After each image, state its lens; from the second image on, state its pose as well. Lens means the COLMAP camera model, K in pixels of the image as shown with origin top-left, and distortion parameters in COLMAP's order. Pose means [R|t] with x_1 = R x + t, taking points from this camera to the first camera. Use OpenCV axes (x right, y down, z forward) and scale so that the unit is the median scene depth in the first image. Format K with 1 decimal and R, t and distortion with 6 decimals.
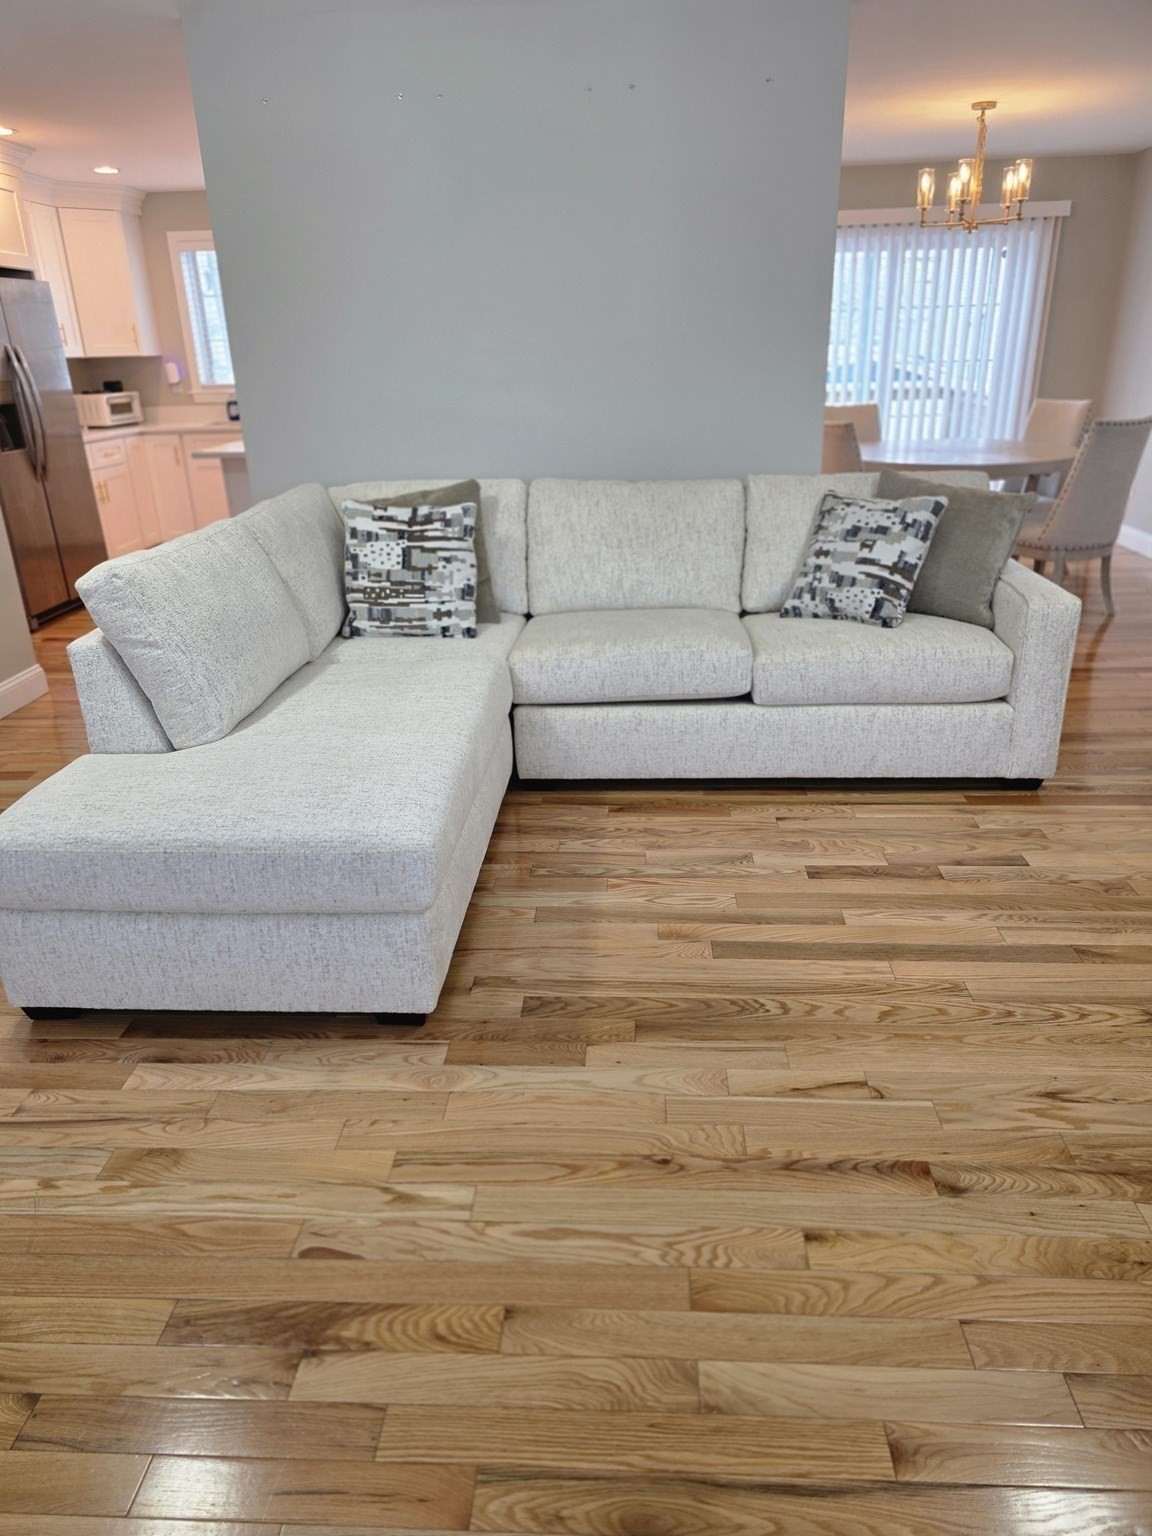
lens RADIAL K [[1047.3, 0, 576.0], [0, 1047.3, 768.0], [0, 0, 1]] dist [0.040439, 0.000810]
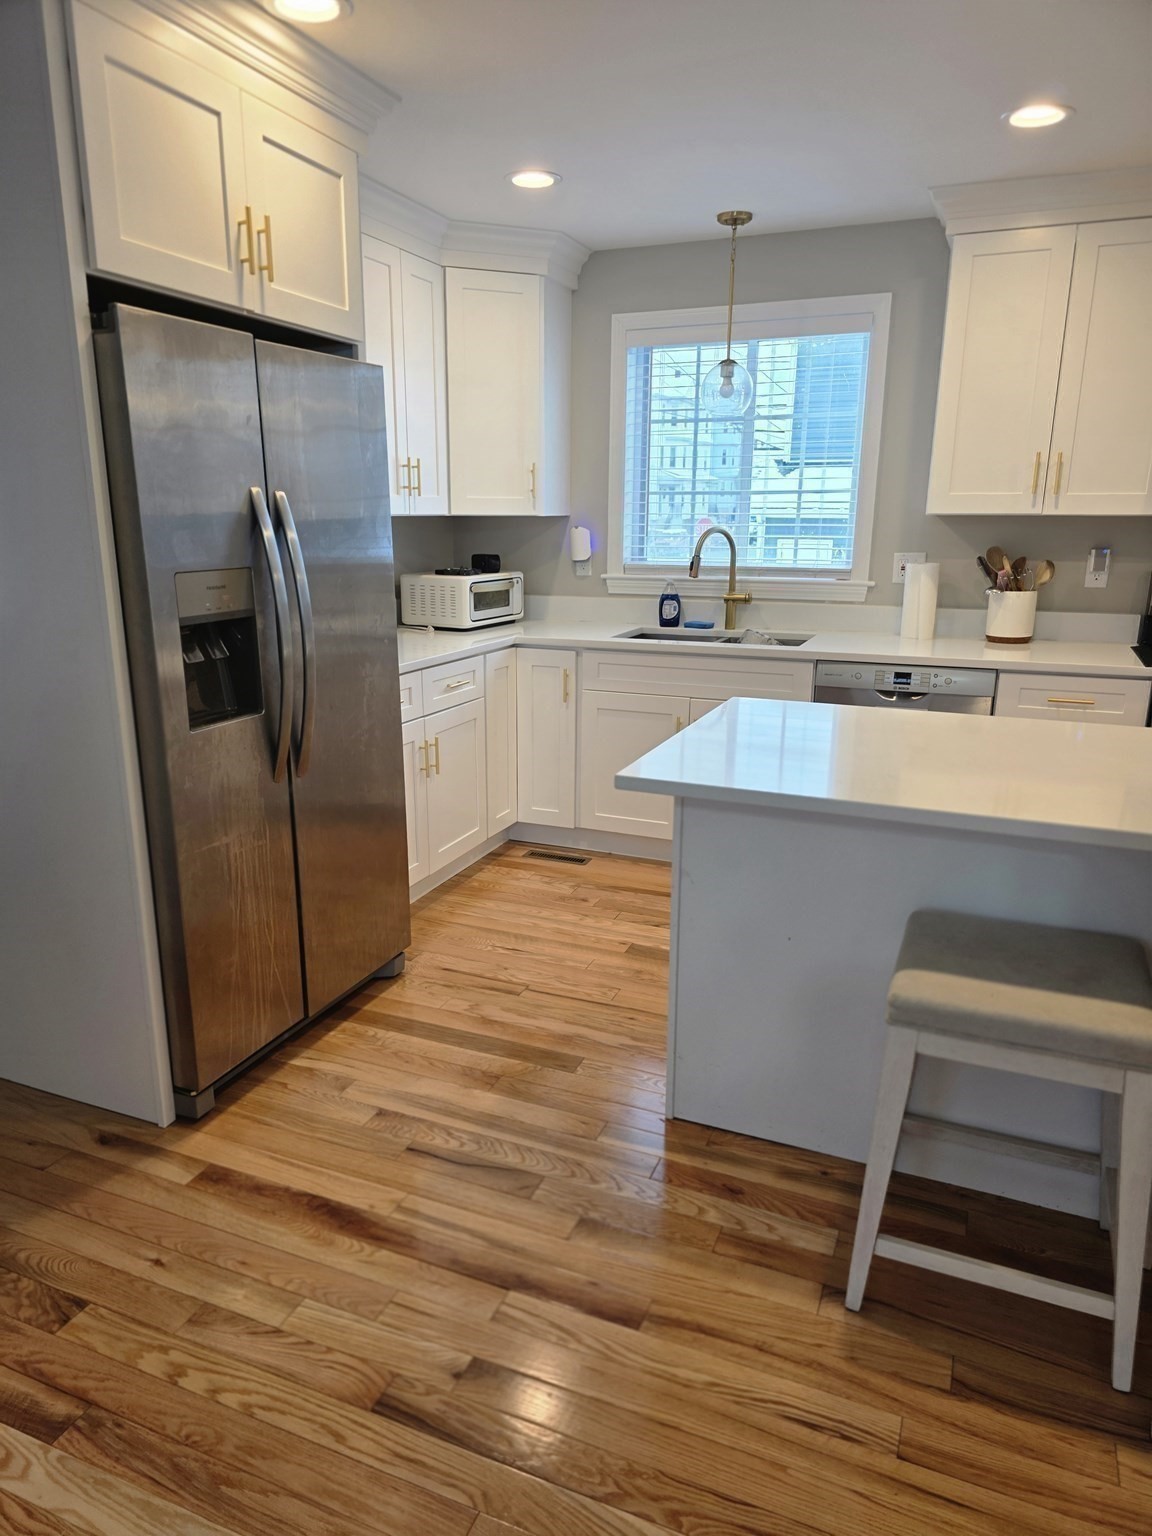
lens RADIAL K [[1024.6, 0, 576.0], [0, 1024.6, 768.0], [0, 0, 1]] dist [0.047173, -0.002347]
pose [[0.945378, 0.108781, -0.307291, -0.202158], [-0.149979, 0.982126, -0.113734, -0.192524], [0.289426, 0.153608, 0.944795, 0.497075]]
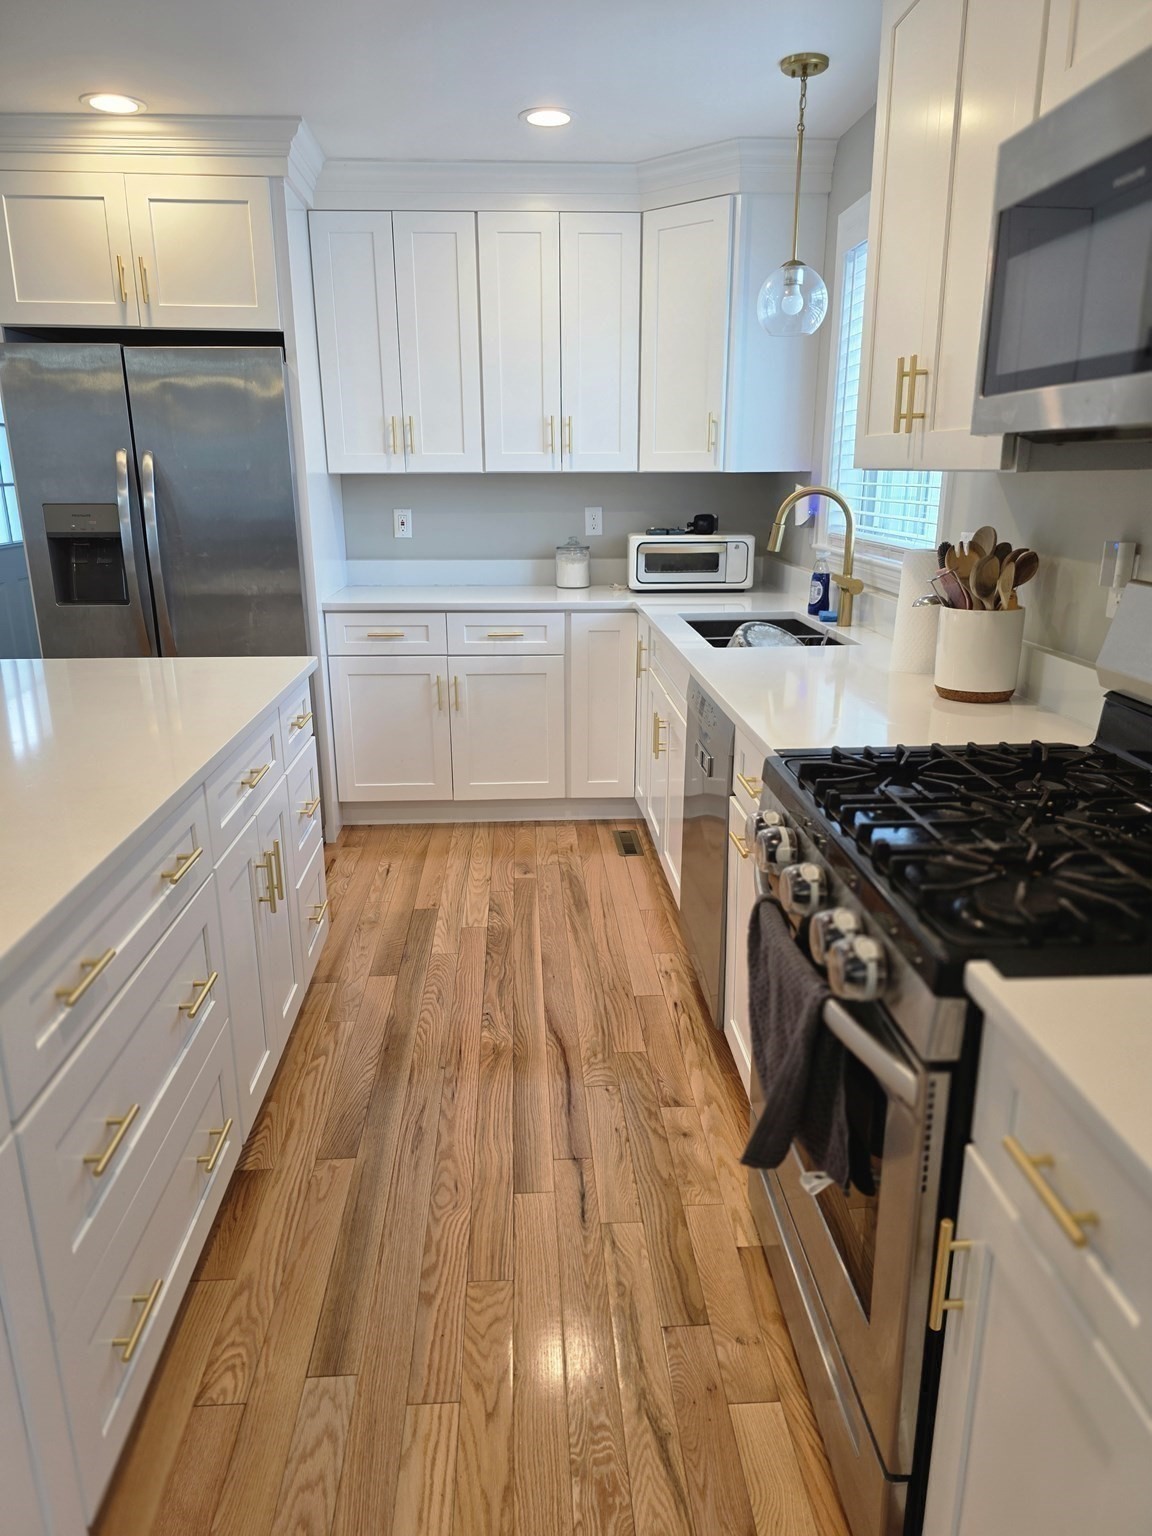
lens RADIAL K [[1047.3, 0, 576.0], [0, 1047.3, 768.0], [0, 0, 1]] dist [0.040439, 0.000810]
pose [[0.126599, 0.298752, -0.945896, 0.111258], [-0.377914, 0.896180, 0.232470, -0.355051], [0.917144, 0.328037, 0.226358, 0.874535]]
